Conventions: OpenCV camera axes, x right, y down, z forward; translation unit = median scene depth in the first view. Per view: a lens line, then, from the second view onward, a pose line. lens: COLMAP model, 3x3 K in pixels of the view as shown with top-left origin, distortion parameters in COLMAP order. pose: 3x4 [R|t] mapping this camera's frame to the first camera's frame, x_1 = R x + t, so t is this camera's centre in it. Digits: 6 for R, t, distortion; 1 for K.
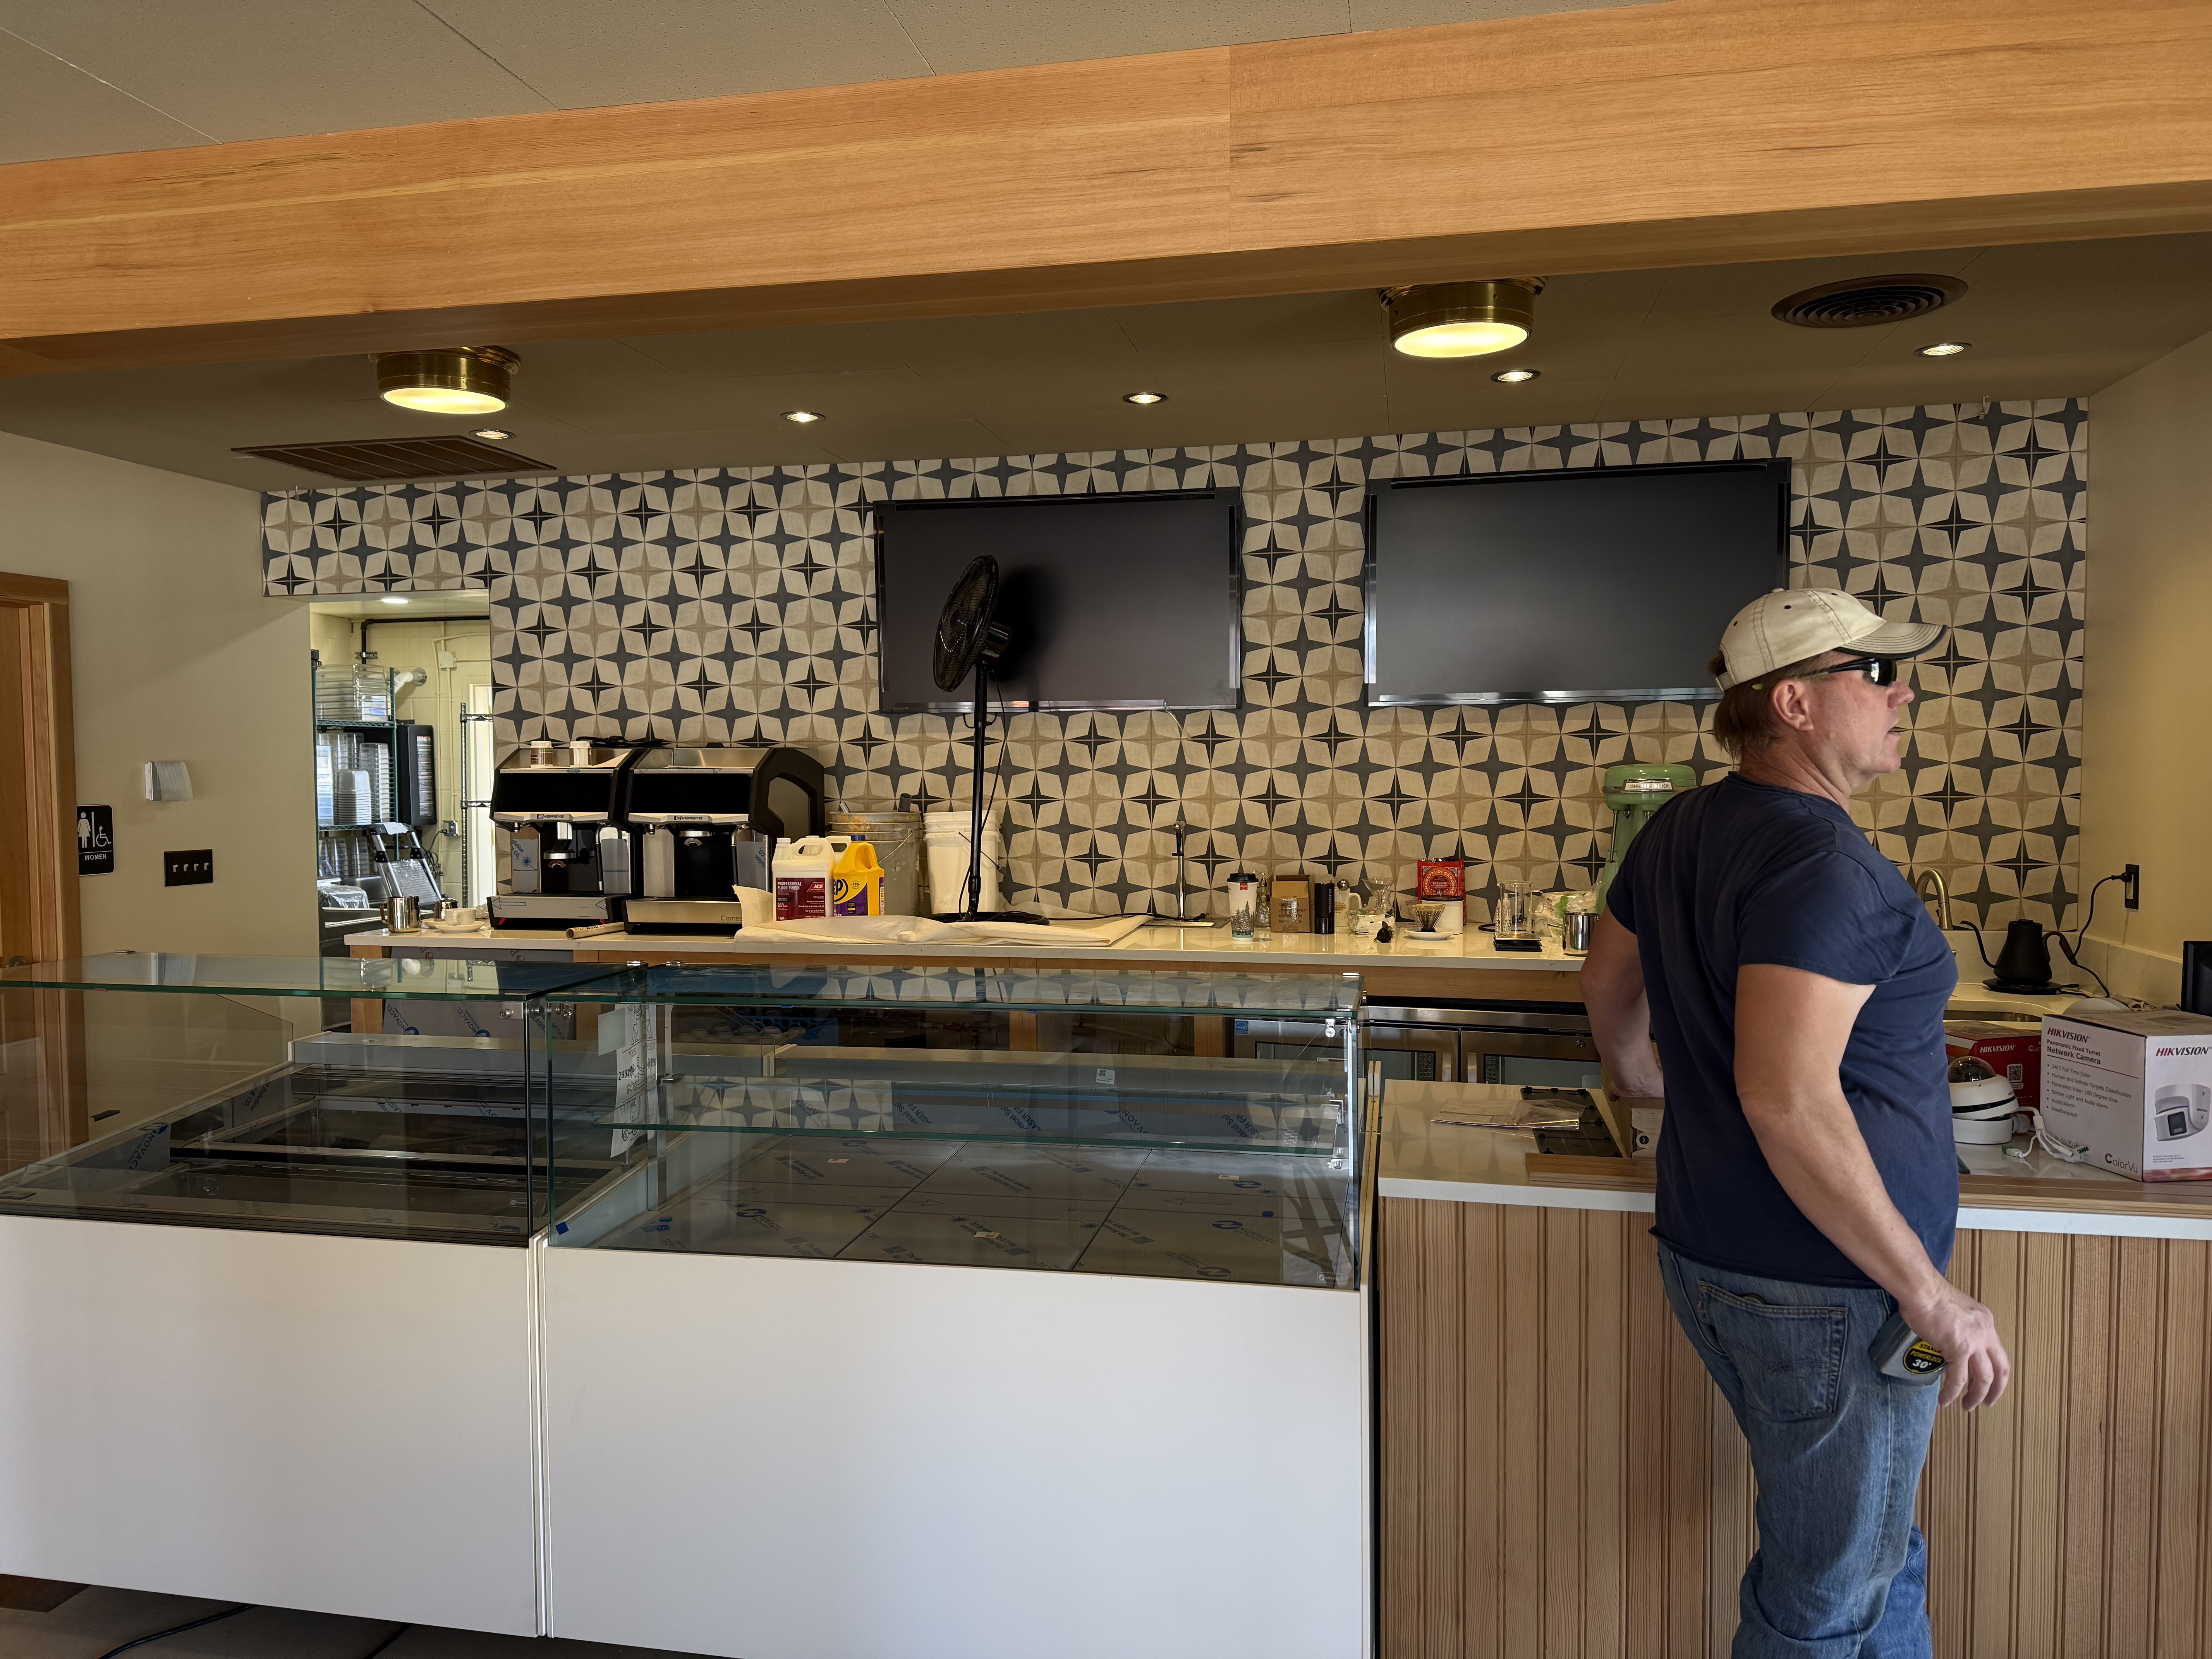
lens RADIAL K [[1553.6, 0, 1102.0], [0, 1553.6, 840.2], [0, 0, 1]] dist [0.042709, -0.033794]
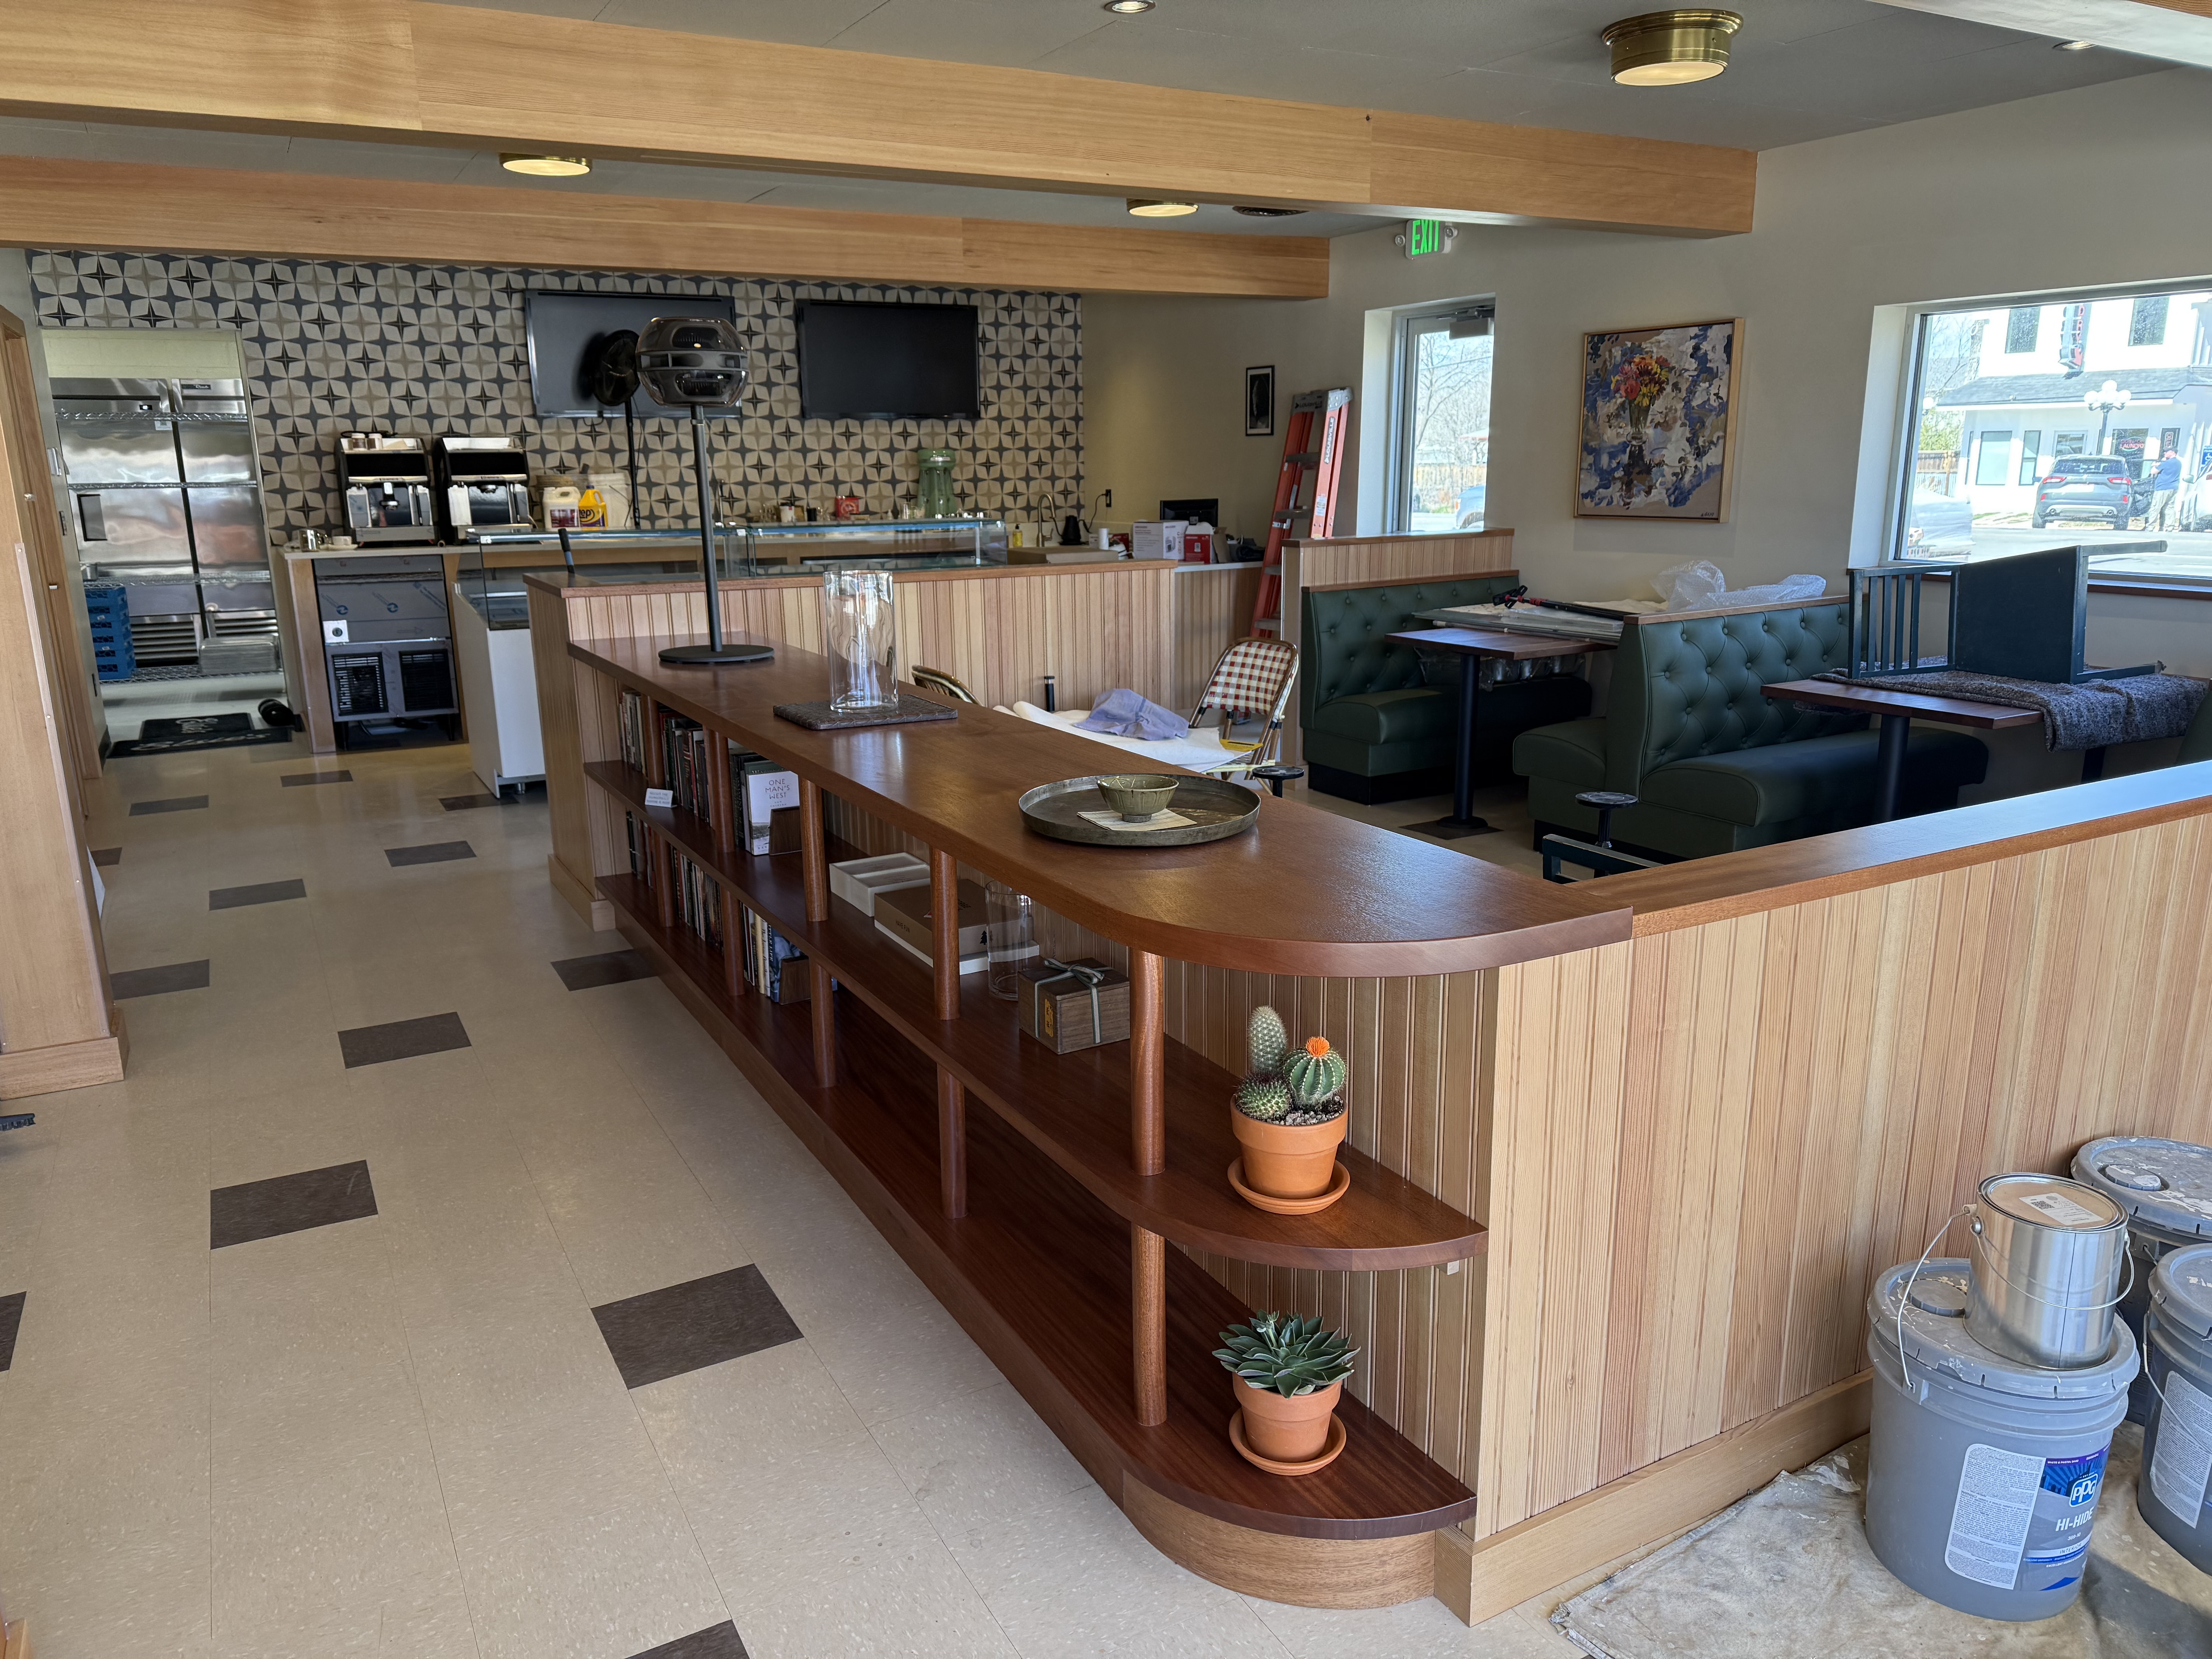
lens RADIAL K [[1553.6, 0, 1114.7], [0, 1553.6, 829.2], [0, 0, 1]] dist [0.042709, -0.033794]
pose [[0.756986, -0.155490, 0.634662, -0.882463], [0.040878, 0.980642, 0.191497, 0.063709], [-0.652152, -0.119017, 0.748688, -0.823777]]
